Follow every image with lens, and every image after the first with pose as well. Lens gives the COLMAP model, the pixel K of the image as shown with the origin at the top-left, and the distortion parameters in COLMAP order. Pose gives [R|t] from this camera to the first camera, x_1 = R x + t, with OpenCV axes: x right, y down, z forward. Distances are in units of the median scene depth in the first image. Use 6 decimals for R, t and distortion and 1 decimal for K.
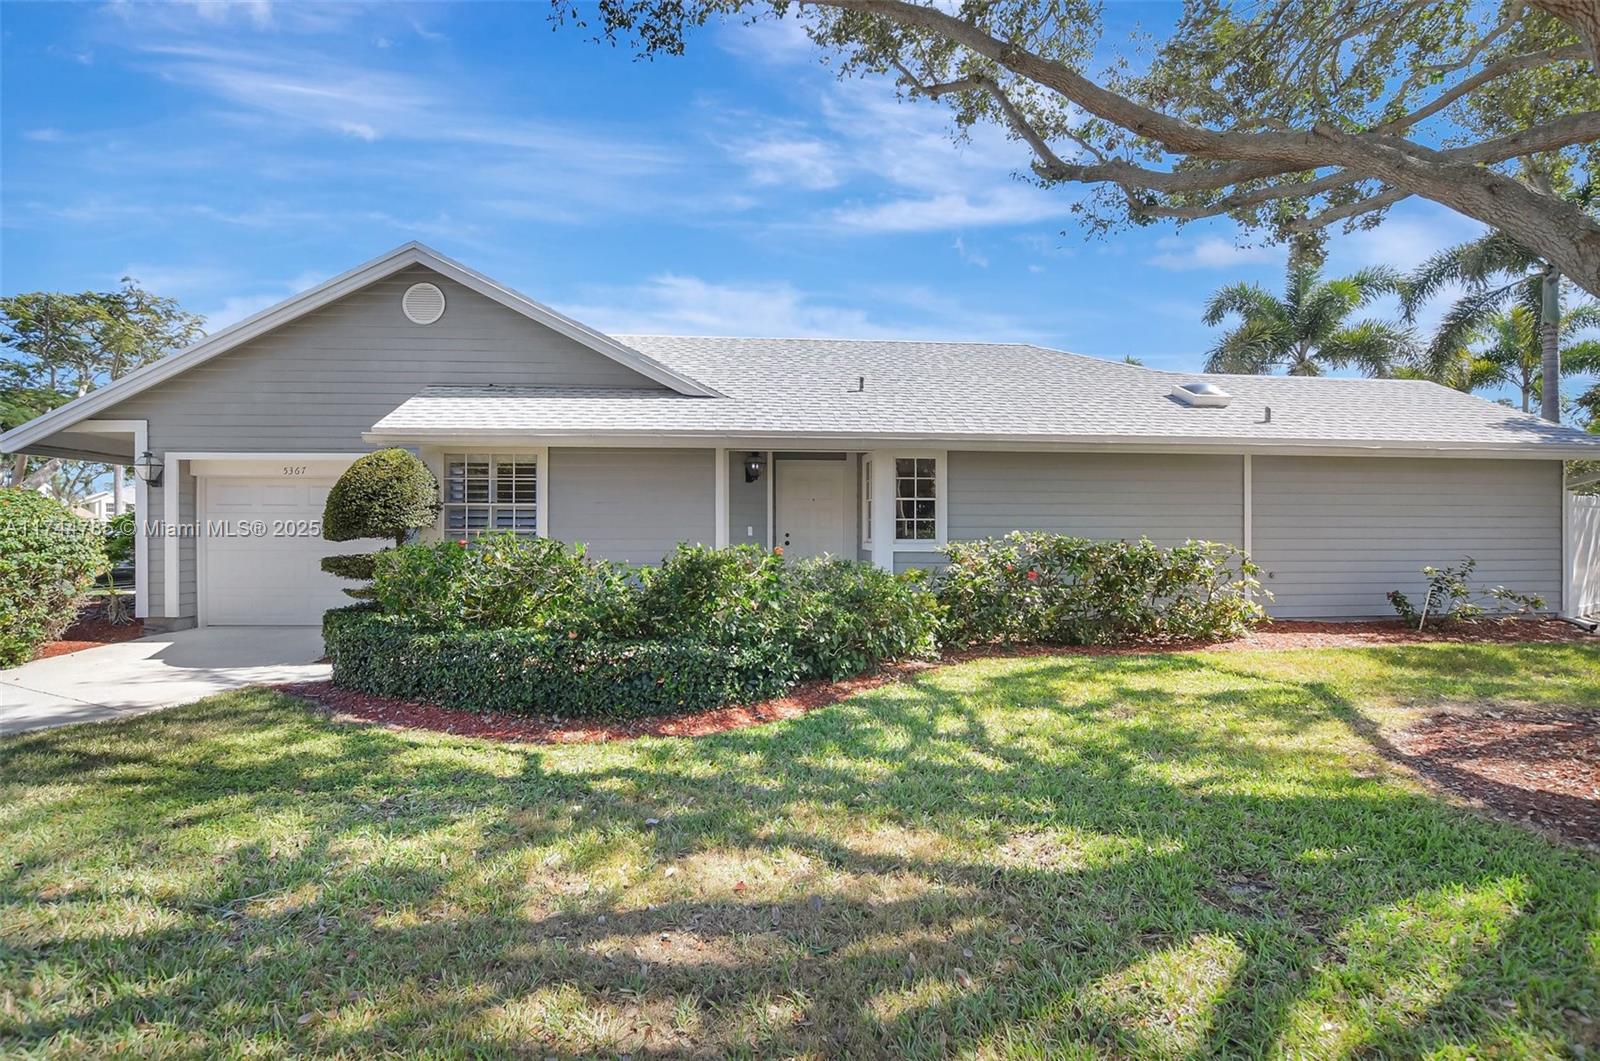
lens RADIAL K [[722.1, 0, 790.2], [0, 722.1, 534.7], [0, 0, 1]] dist [-0.020559, 0.000599]
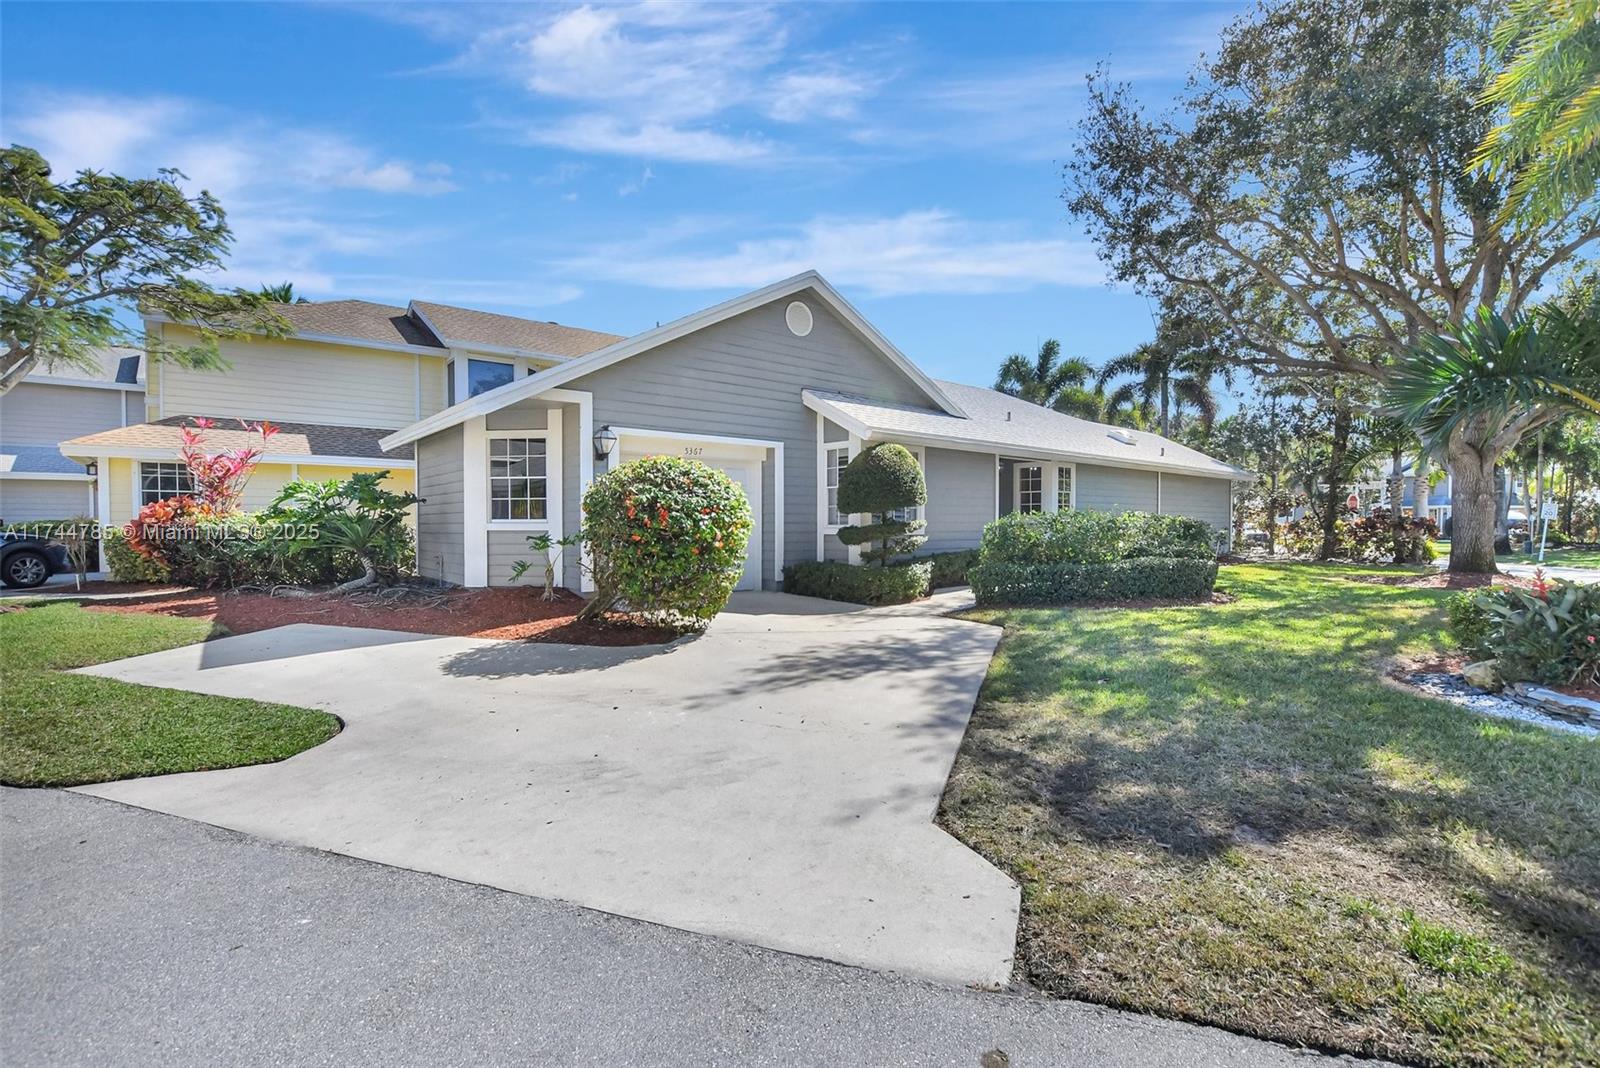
lens RADIAL K [[704.2, 0, 796.4], [0, 704.2, 523.1], [0, 0, 1]] dist [-0.003487, -0.000281]
pose [[0.831364, 0.002401, 0.555724, -1.168872], [-0.008530, 0.999928, 0.008441, 0.010988], [-0.555664, -0.011758, 0.831324, 0.015411]]
